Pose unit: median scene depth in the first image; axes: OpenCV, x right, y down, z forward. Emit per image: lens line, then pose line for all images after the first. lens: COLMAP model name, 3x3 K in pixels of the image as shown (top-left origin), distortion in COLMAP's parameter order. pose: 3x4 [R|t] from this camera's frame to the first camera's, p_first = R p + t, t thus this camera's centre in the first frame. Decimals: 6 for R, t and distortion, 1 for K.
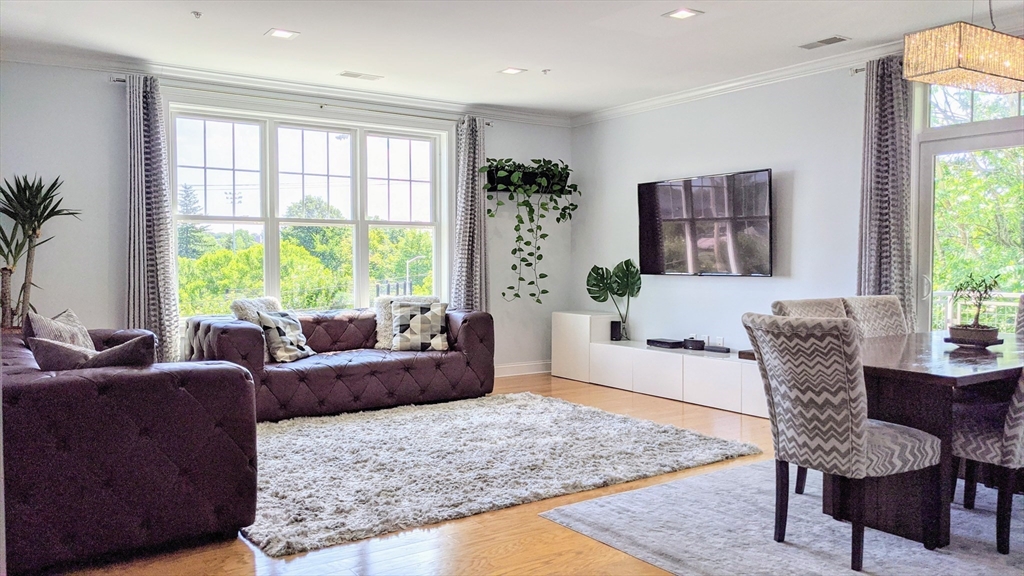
lens RADIAL K [[800.0, 0, 518.4], [0, 800.0, 292.5], [0, 0, 1]] dist [0.035395, -0.065027]
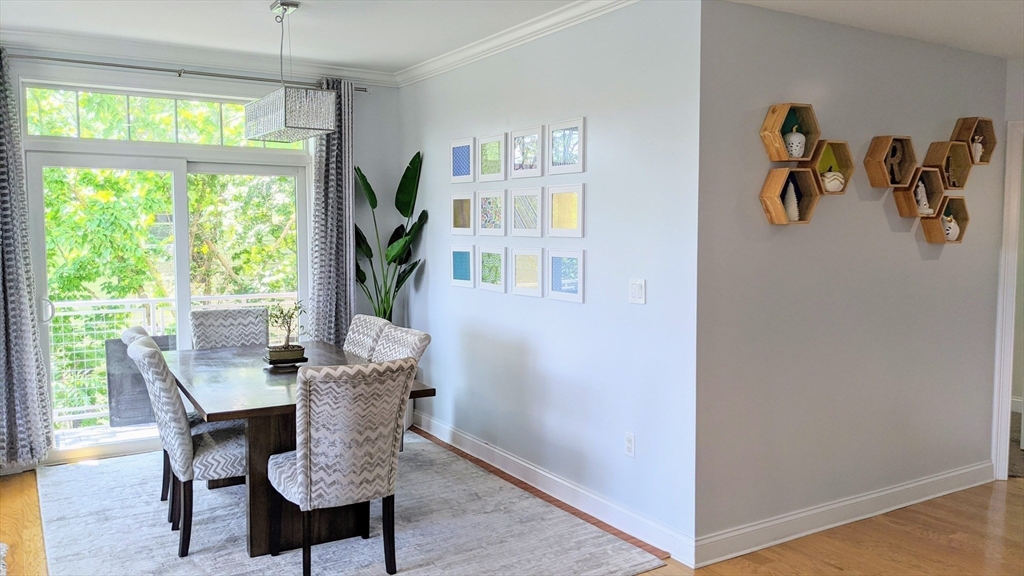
lens RADIAL K [[800.0, 0, 519.3], [0, 800.0, 288.9], [0, 0, 1]] dist [0.035395, -0.065027]
pose [[0.038105, -0.069825, 0.996831, -0.280141], [0.036776, 0.996978, 0.068429, -0.053682], [-0.998597, 0.034052, 0.040558, 0.307577]]
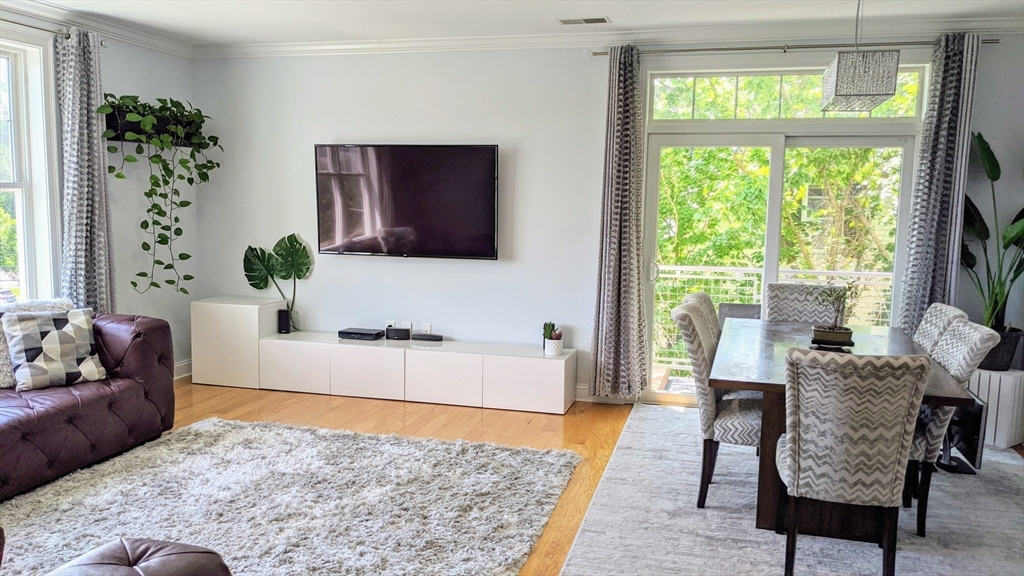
lens RADIAL K [[800.0, 0, 514.2], [0, 800.0, 293.1], [0, 0, 1]] dist [0.035395, -0.065027]
pose [[0.759224, -0.061648, 0.647903, -0.236425], [0.007235, 0.996242, 0.086315, -0.051770], [-0.650789, -0.060845, 0.756817, 0.226479]]
